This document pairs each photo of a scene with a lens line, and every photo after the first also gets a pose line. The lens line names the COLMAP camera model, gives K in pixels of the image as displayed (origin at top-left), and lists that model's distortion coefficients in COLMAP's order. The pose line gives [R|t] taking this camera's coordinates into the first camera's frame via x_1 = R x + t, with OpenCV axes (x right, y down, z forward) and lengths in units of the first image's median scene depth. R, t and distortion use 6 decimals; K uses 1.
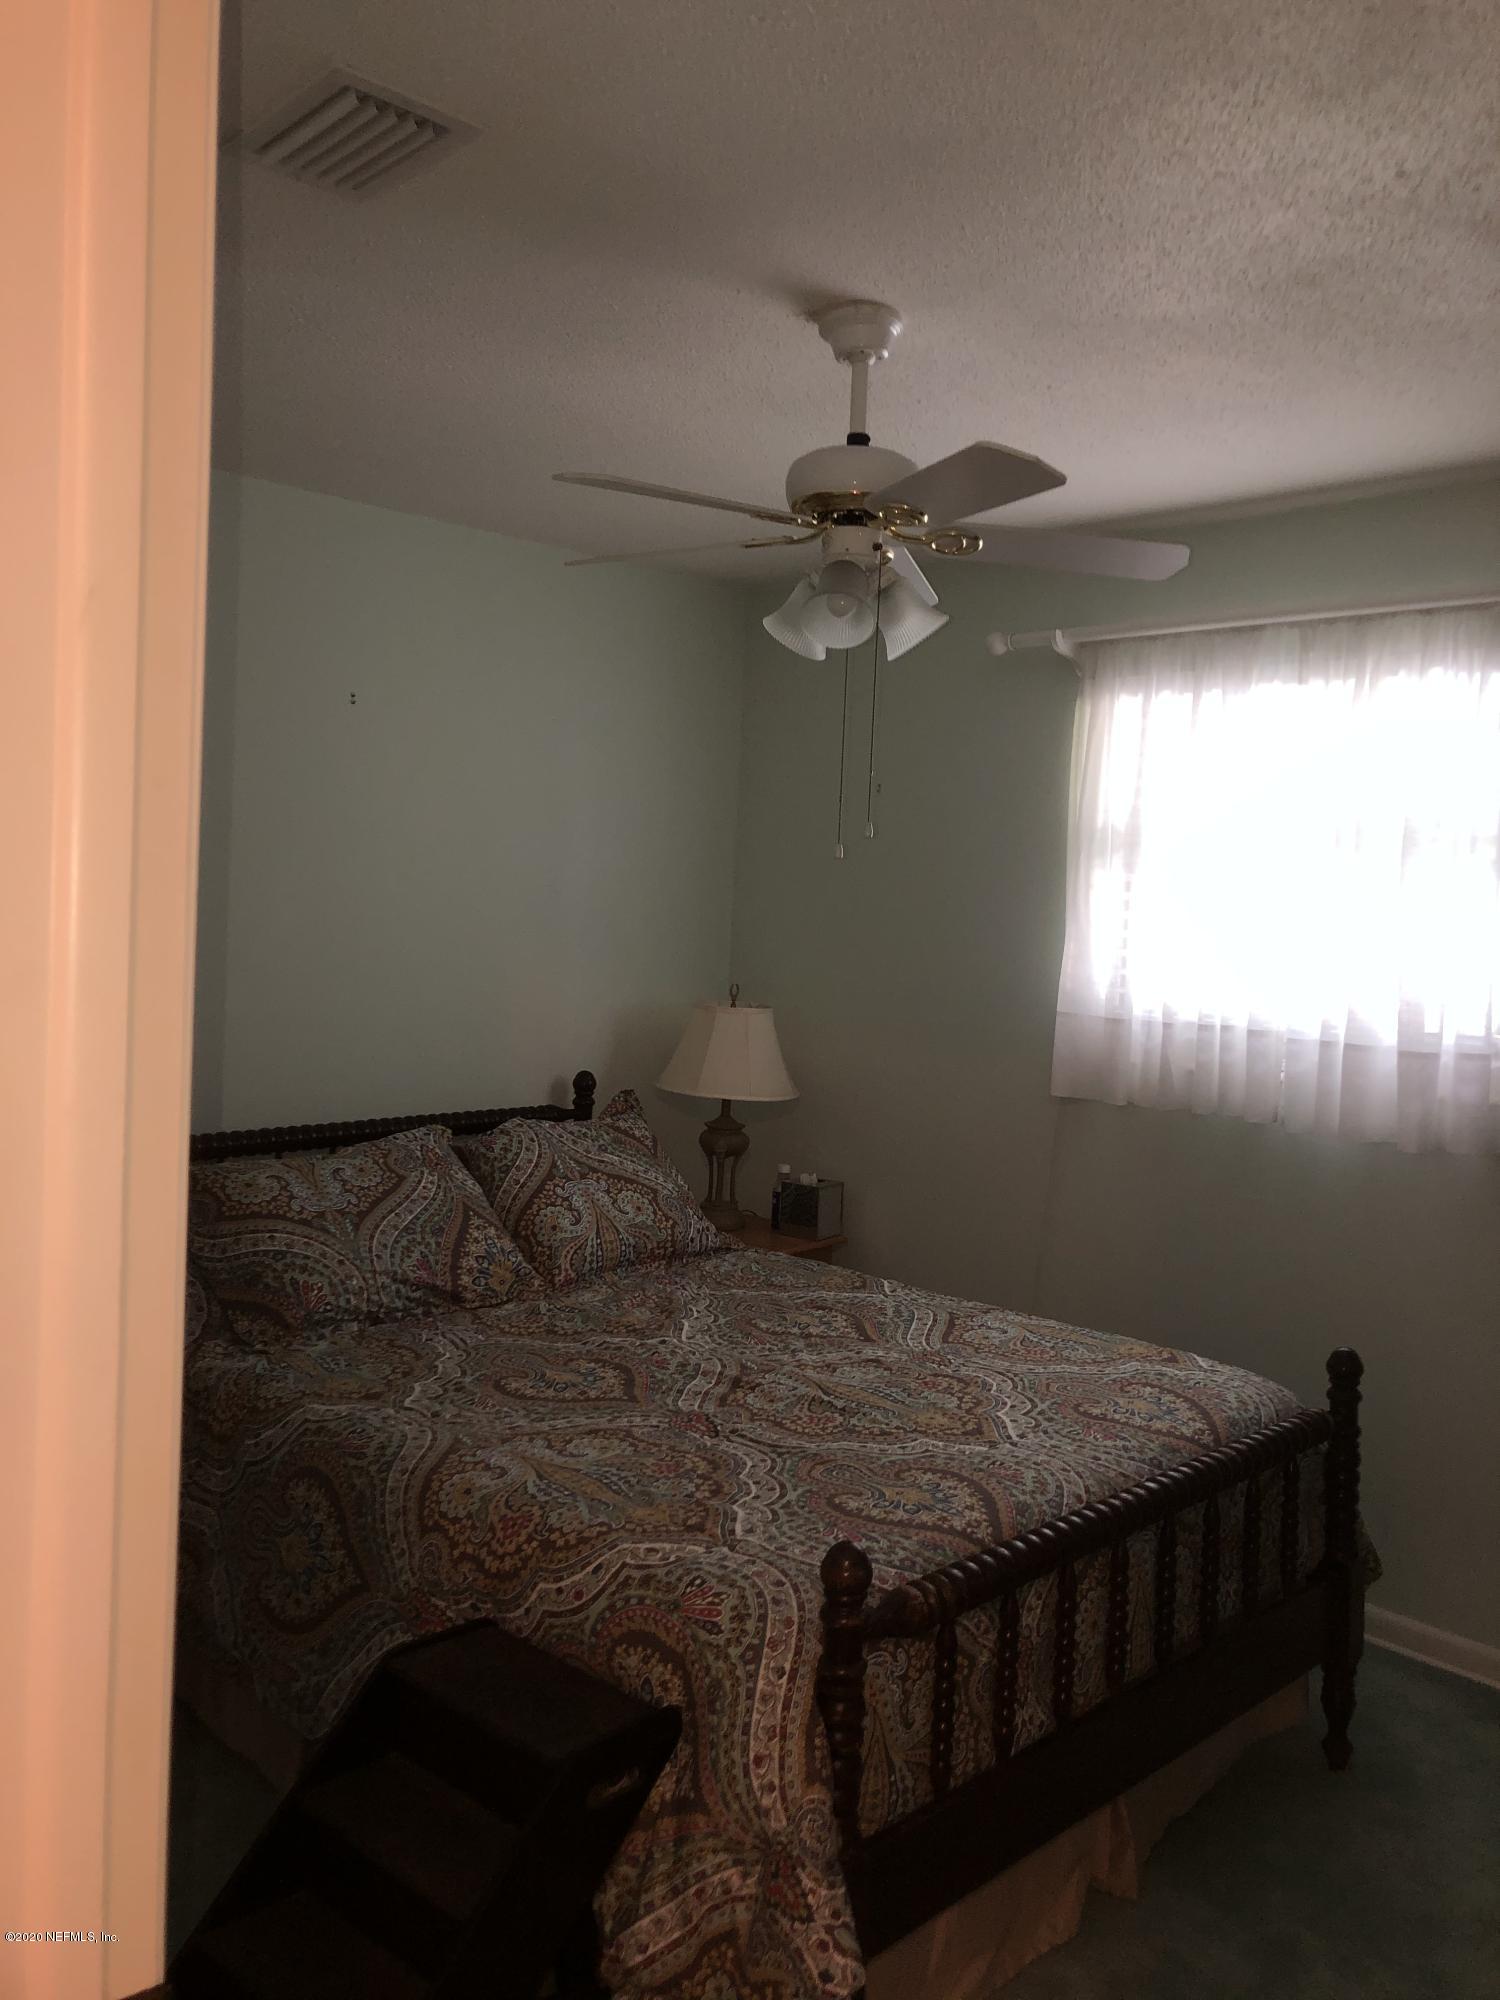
lens RADIAL K [[1681.9, 0, 750.0], [0, 1681.9, 1000.0], [0, 0, 1]] dist [0.042310, -0.031959]
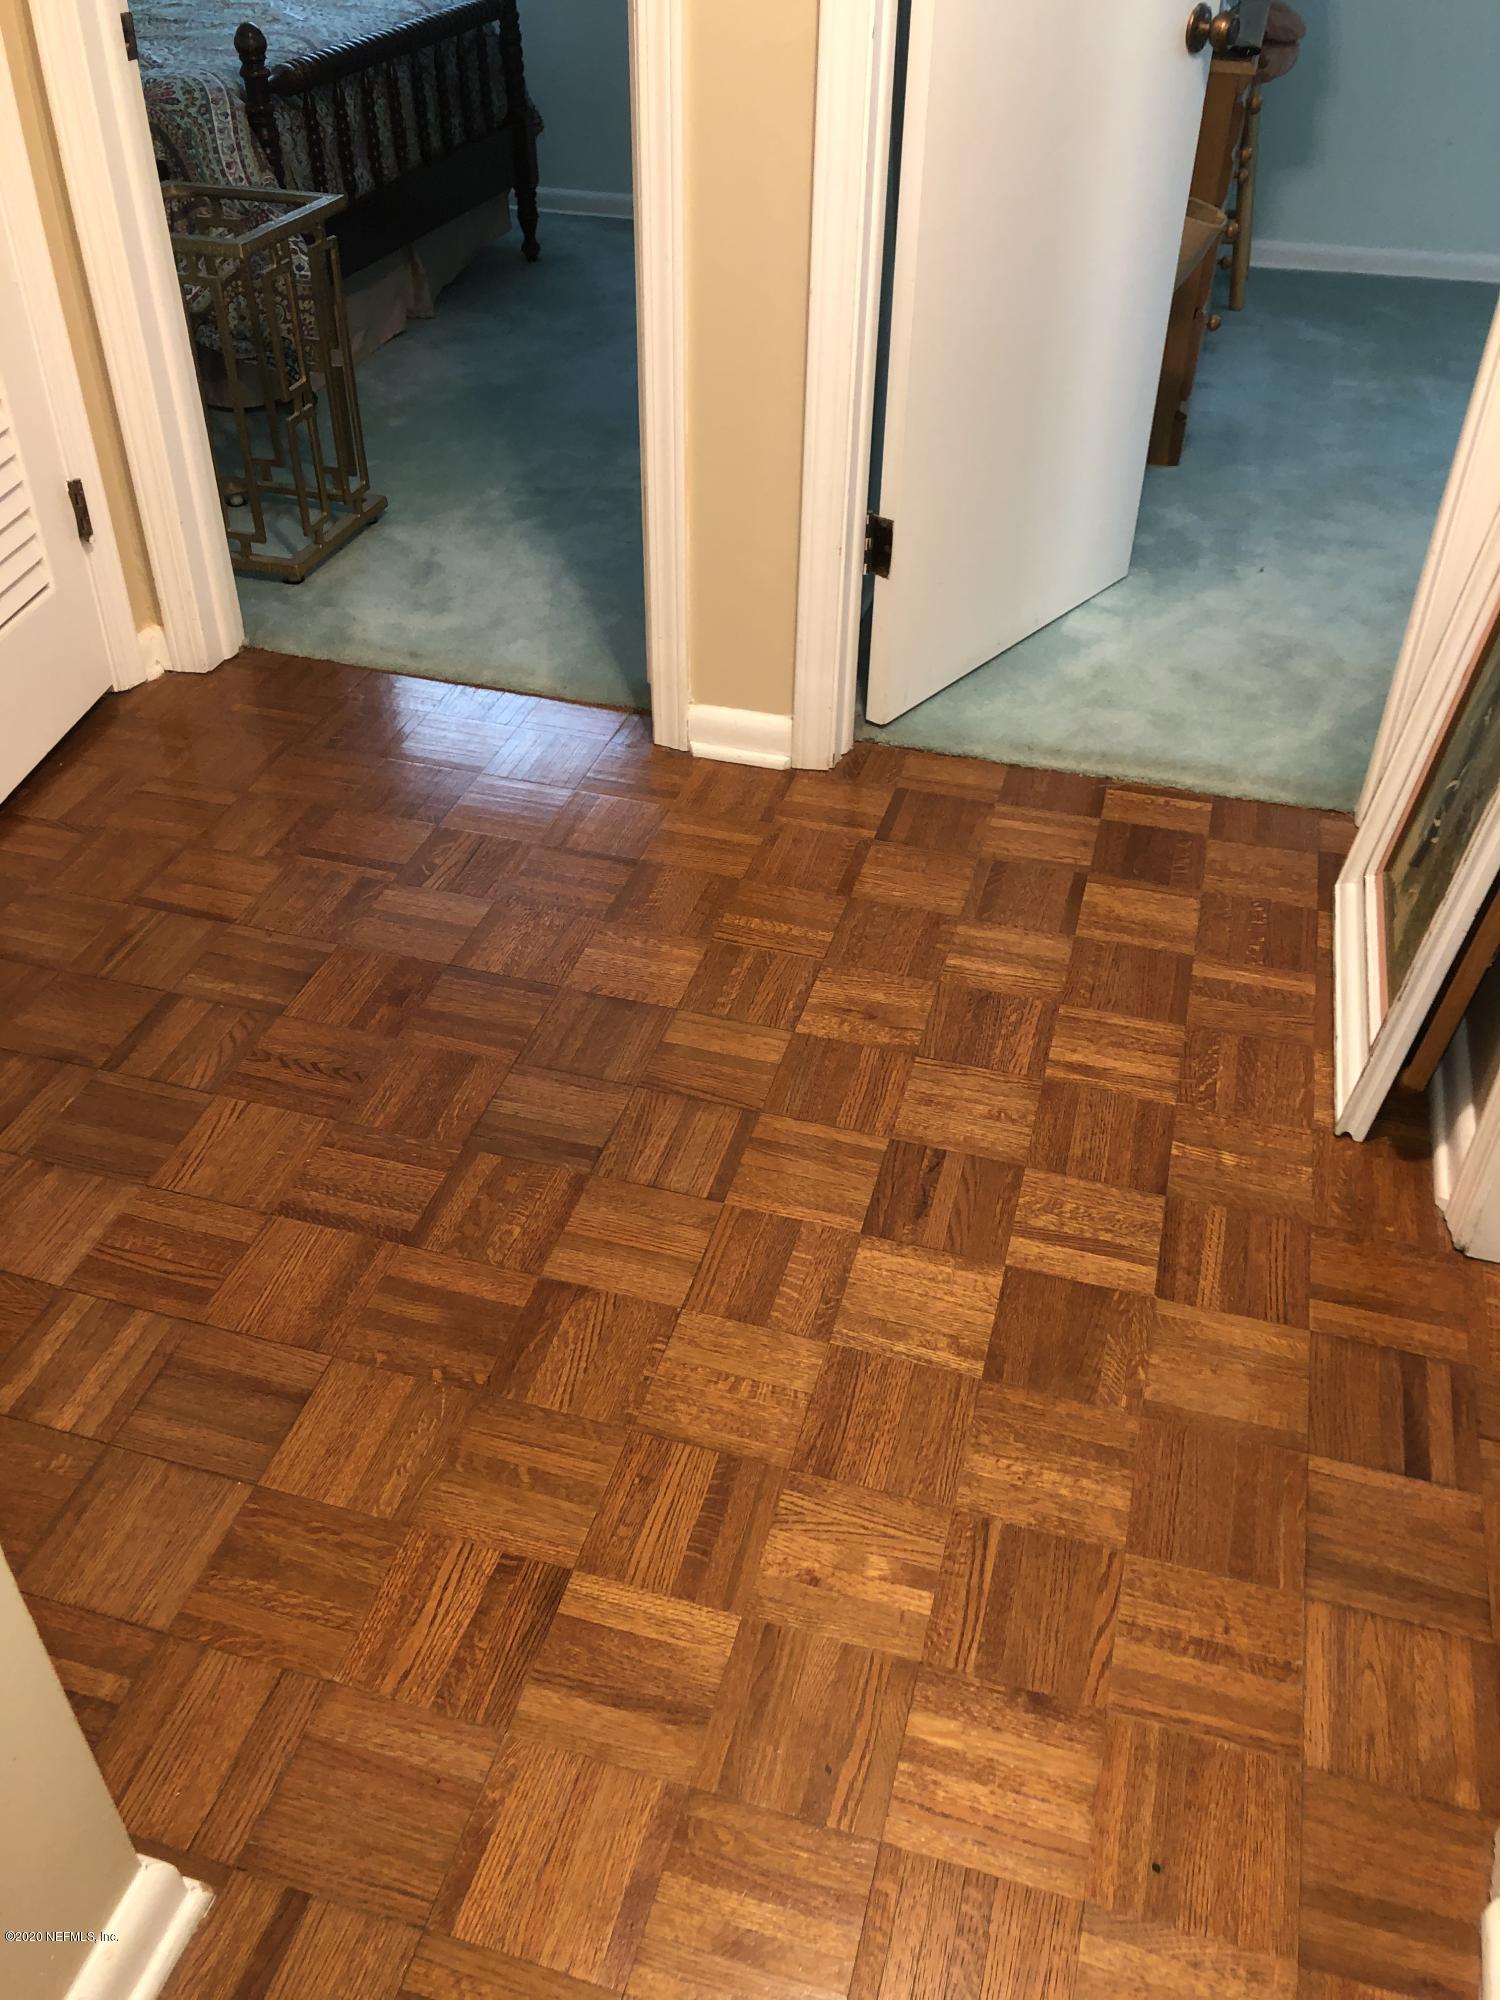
lens RADIAL K [[1681.9, 0, 750.0], [0, 1681.9, 1000.0], [0, 0, 1]] dist [0.042310, -0.031959]
pose [[0.876325, -0.315849, 0.363721, -0.399207], [0.052951, 0.813631, 0.578966, 0.154097], [-0.478801, -0.488103, 0.729730, -0.872159]]
